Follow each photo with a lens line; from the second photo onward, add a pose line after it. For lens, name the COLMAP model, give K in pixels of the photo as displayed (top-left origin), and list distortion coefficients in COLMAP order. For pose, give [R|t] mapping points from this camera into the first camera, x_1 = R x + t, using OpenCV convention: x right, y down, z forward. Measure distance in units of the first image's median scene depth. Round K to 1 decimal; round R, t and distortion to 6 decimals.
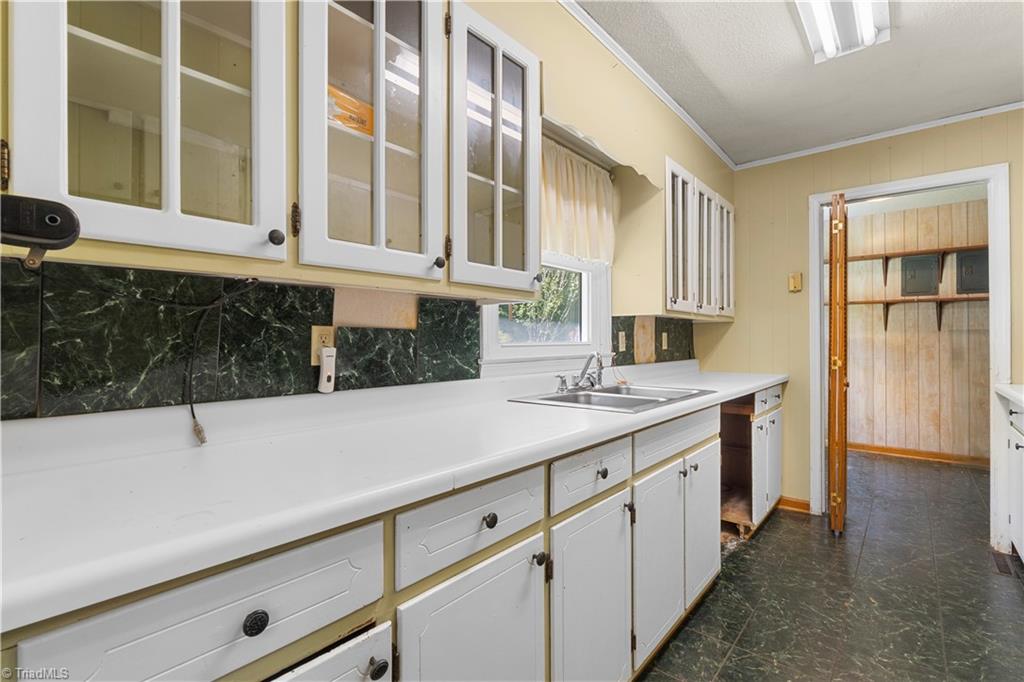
lens RADIAL K [[474.1, 0, 517.4], [0, 474.1, 340.0], [0, 0, 1]] dist [-0.004440, -0.000705]
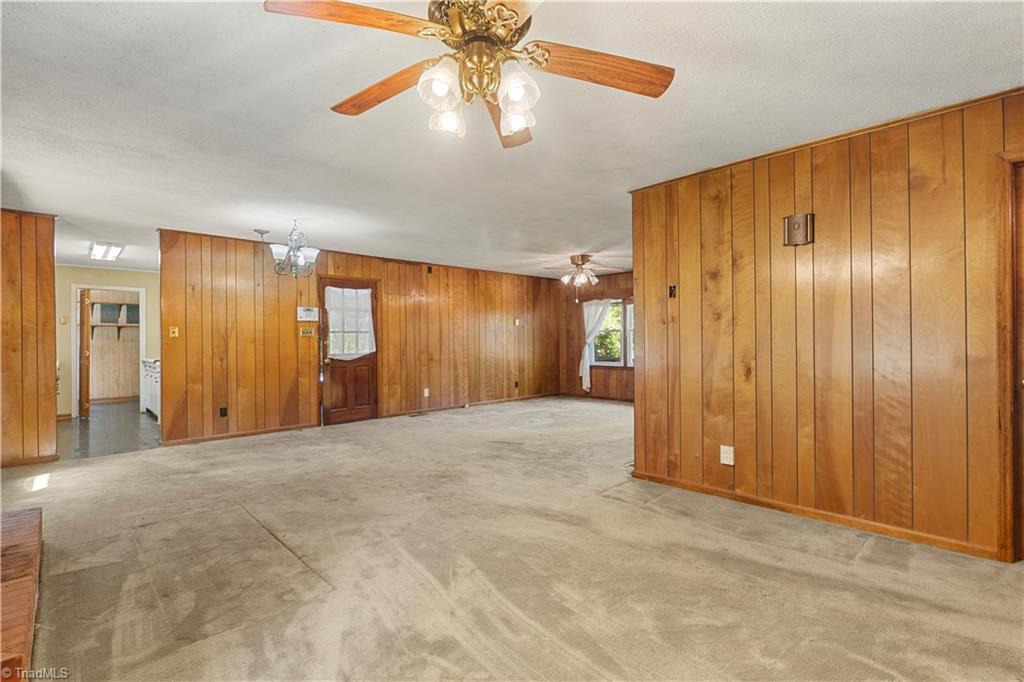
lens RADIAL K [[474.1, 0, 517.5], [0, 474.1, 340.8], [0, 0, 1]] dist [-0.004440, -0.000705]
pose [[0.110085, 0.001407, 0.993921, -1.052600], [0.002664, 0.999995, -0.001710, -0.008773], [-0.993919, 0.002836, 0.110081, -1.050106]]
